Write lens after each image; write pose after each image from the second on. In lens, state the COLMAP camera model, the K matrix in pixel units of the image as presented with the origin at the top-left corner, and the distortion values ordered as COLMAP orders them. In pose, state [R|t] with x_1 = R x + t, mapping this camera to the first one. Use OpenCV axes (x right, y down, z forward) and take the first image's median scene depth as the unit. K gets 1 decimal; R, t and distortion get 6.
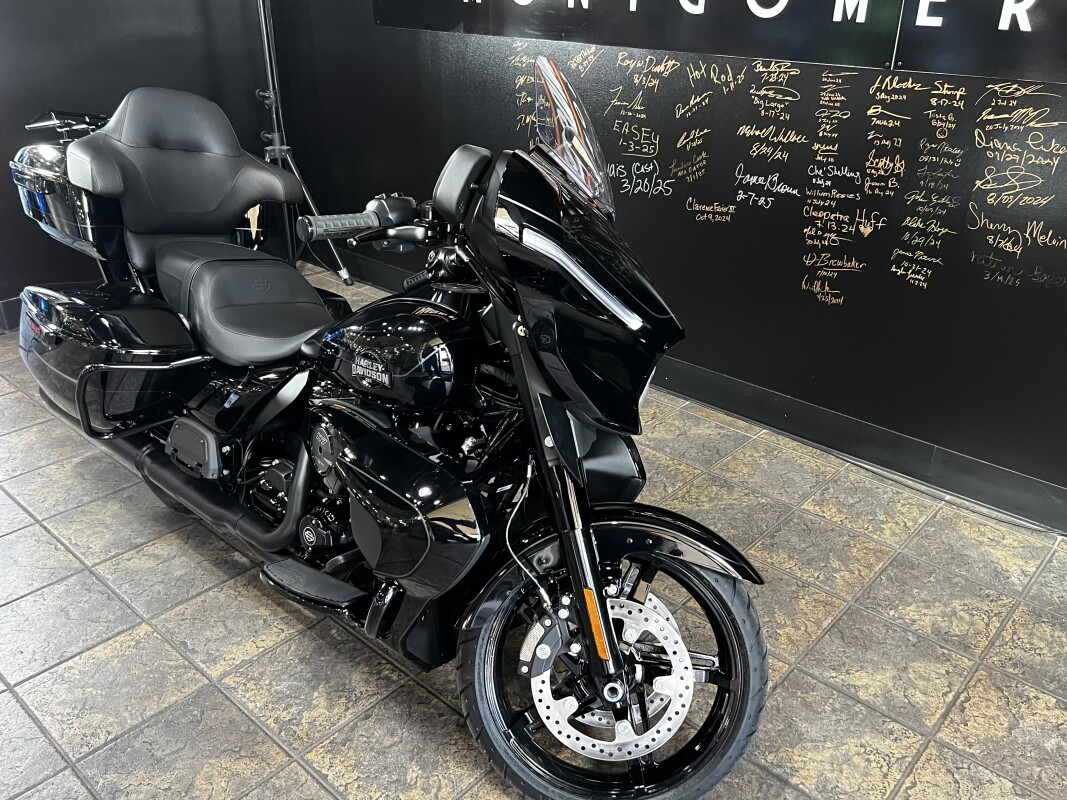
lens RADIAL K [[898.5, 0, 530.2], [0, 898.5, 395.0], [0, 0, 1]] dist [0.016673, -0.016756]
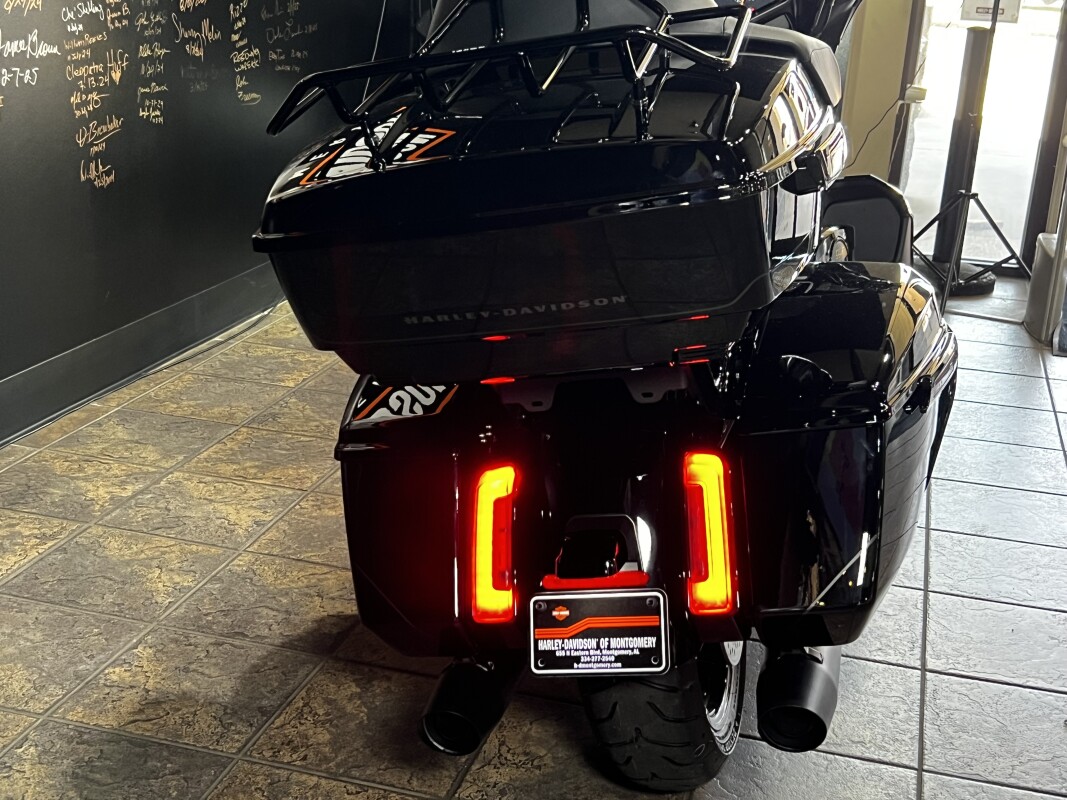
lens RADIAL K [[1426.5, 0, 533.5], [0, 1426.5, 400.0], [0, 0, 1]] dist [0.018678, -0.098804]
pose [[-0.442491, -0.316198, 0.839178, -0.886287], [0.337249, 0.808408, 0.482432, -0.415459], [-0.830942, 0.496484, -0.251076, 1.105260]]
